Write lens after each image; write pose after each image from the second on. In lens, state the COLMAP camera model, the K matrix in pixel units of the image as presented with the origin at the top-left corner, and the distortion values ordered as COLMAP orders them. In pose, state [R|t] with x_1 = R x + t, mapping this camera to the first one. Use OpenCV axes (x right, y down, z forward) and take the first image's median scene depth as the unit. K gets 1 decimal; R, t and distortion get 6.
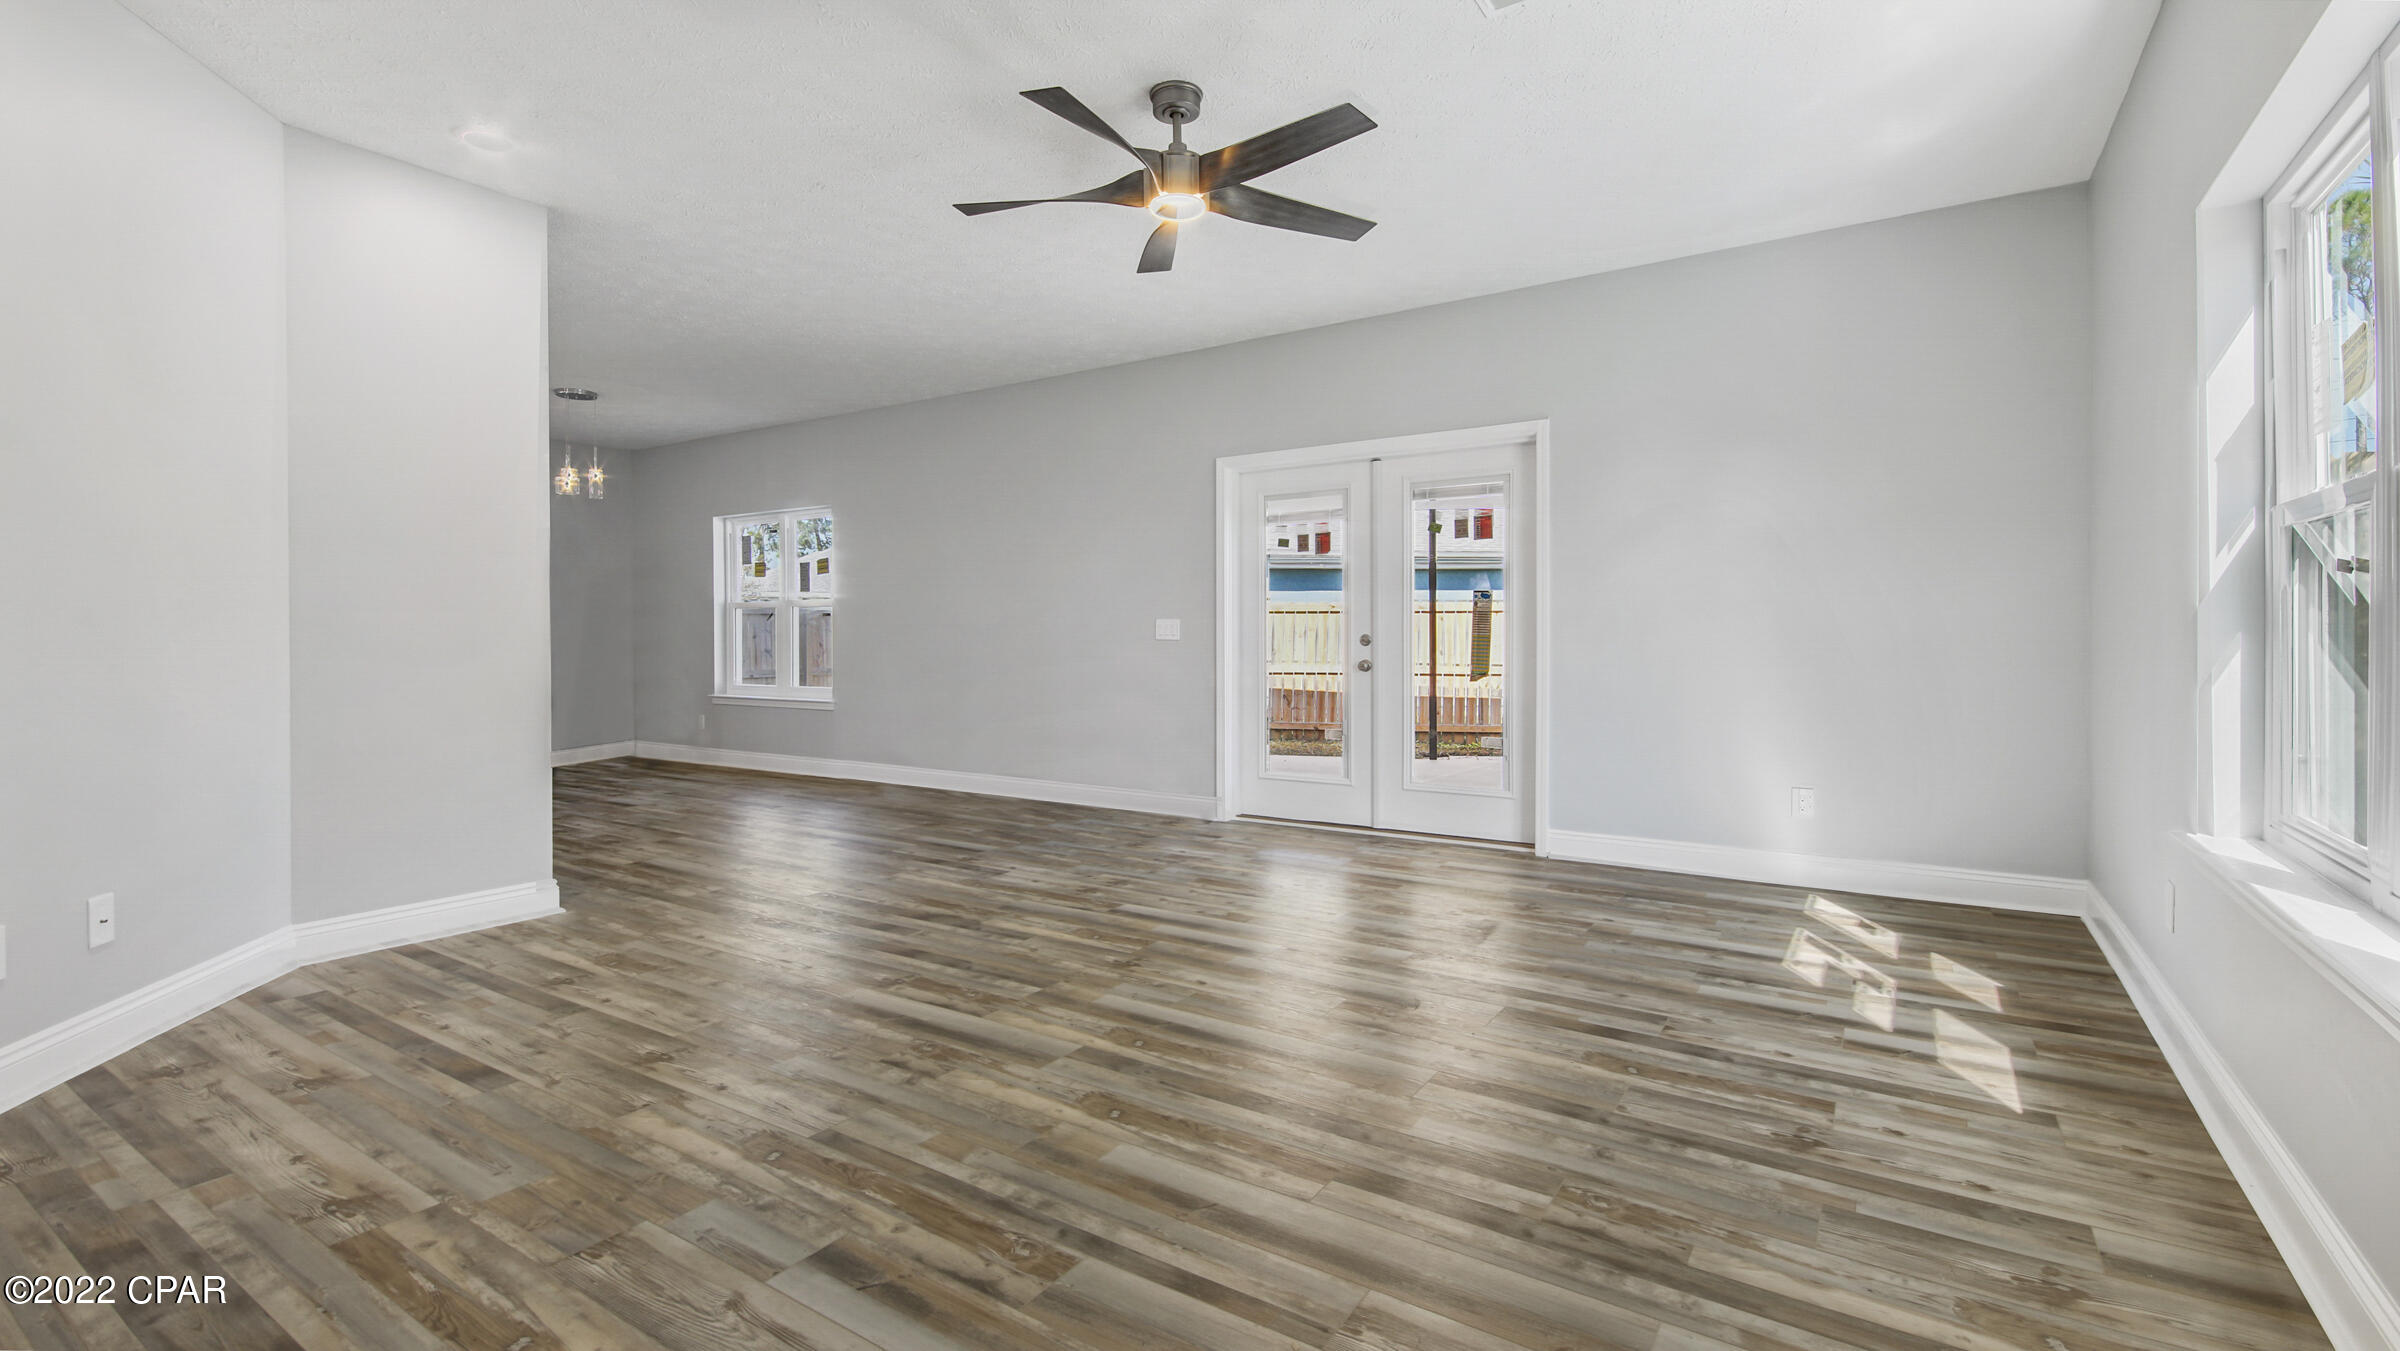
lens RADIAL K [[1069.9, 0, 1186.4], [0, 1069.9, 652.2], [0, 0, 1]] dist [0.021233, -0.010769]
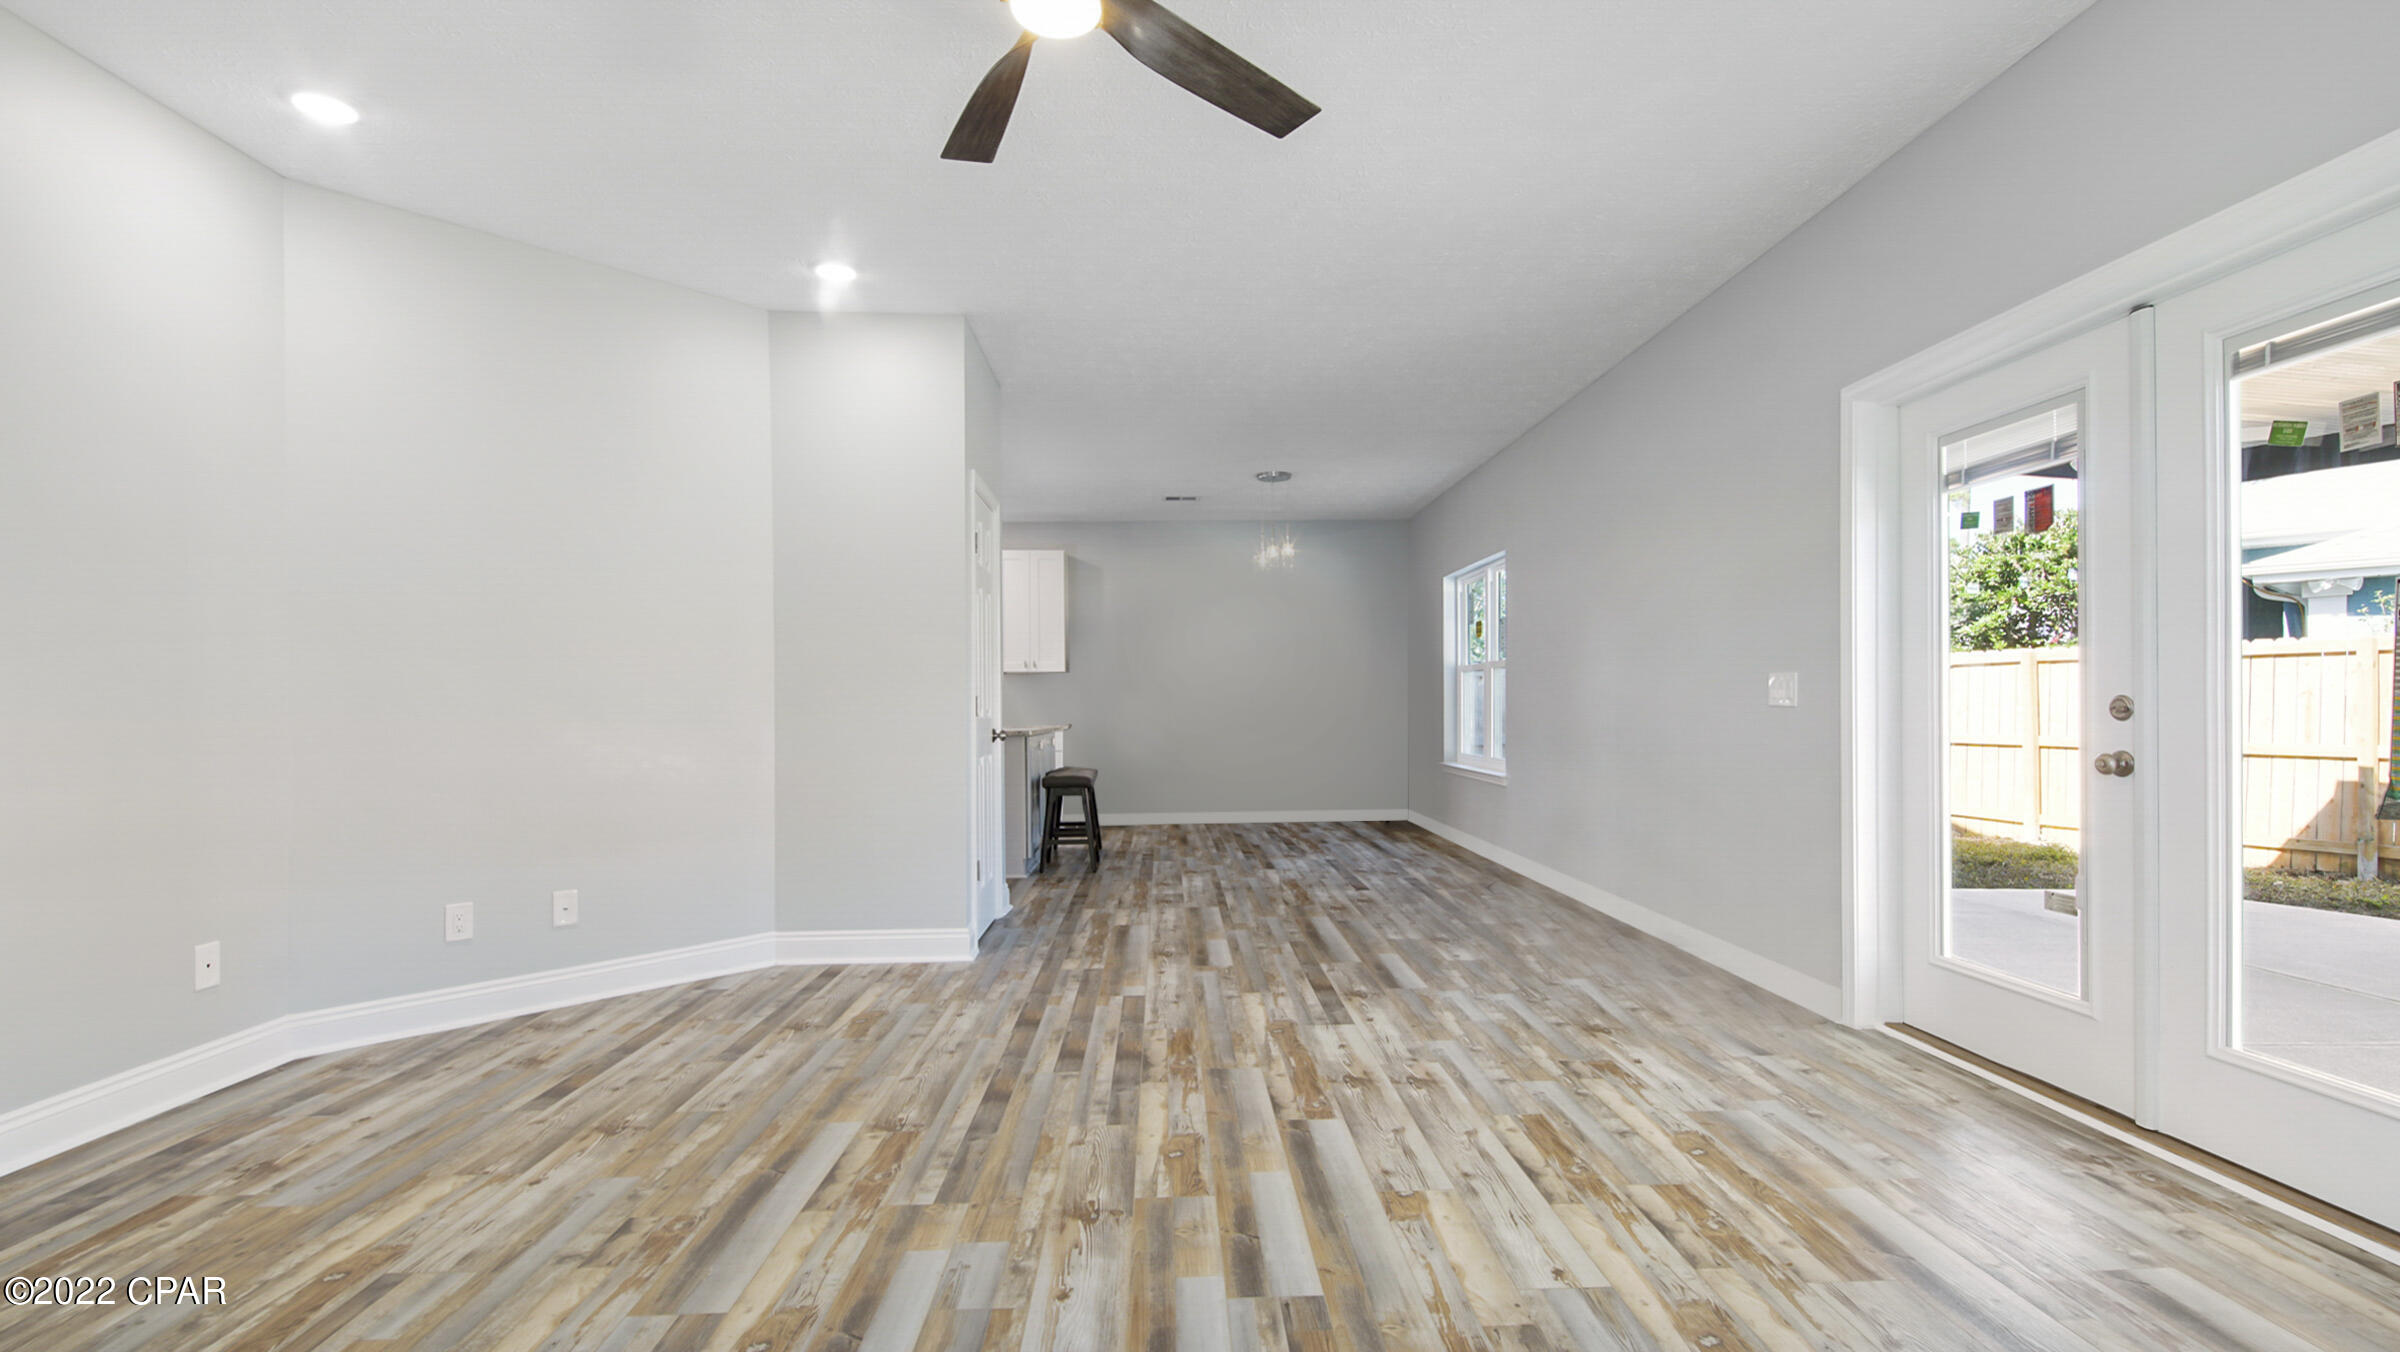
lens RADIAL K [[1069.9, 0, 1201.0], [0, 1069.9, 691.6], [0, 0, 1]] dist [0.021233, -0.010769]
pose [[0.585067, -0.012773, -0.810885, 0.543975], [-0.007111, 0.999757, -0.020878, -0.009832], [0.810954, 0.017981, 0.584833, 0.718546]]
